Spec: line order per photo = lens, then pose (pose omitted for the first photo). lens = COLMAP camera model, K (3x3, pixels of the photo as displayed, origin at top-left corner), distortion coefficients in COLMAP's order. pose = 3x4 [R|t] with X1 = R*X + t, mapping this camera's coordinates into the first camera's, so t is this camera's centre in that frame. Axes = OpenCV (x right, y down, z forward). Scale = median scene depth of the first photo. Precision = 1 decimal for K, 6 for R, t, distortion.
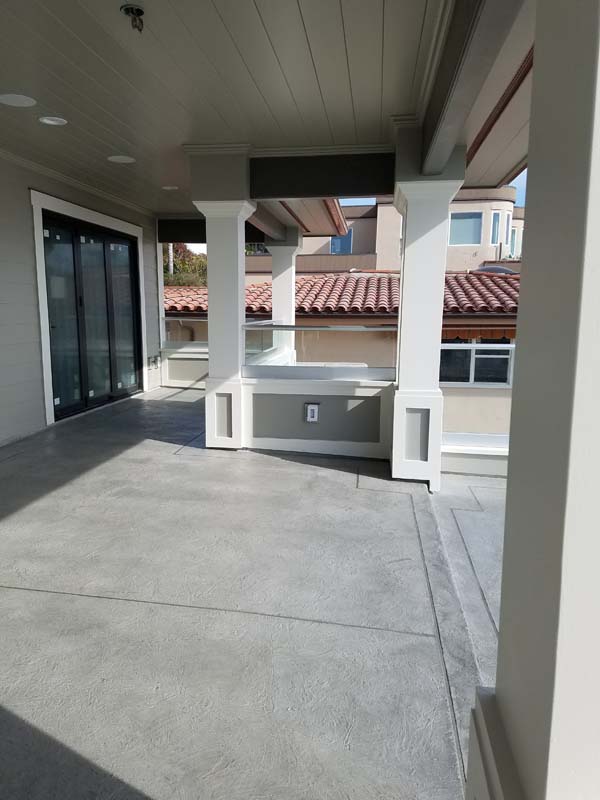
lens RADIAL K [[604.2, 0, 300.0], [0, 604.2, 400.0], [0, 0, 1]] dist [0.052966, -0.119854]
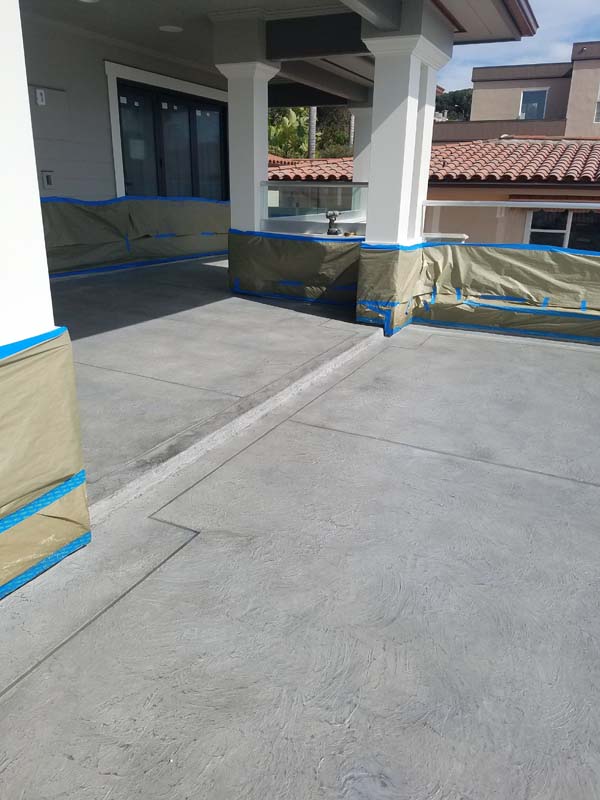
lens RADIAL K [[604.2, 0, 300.0], [0, 604.2, 400.0], [0, 0, 1]] dist [0.052966, -0.119854]
pose [[0.962281, 0.097068, -0.254150, 0.214907], [-0.046985, 0.979441, 0.196183, 0.034889], [0.267968, -0.176842, 0.947058, -0.086648]]
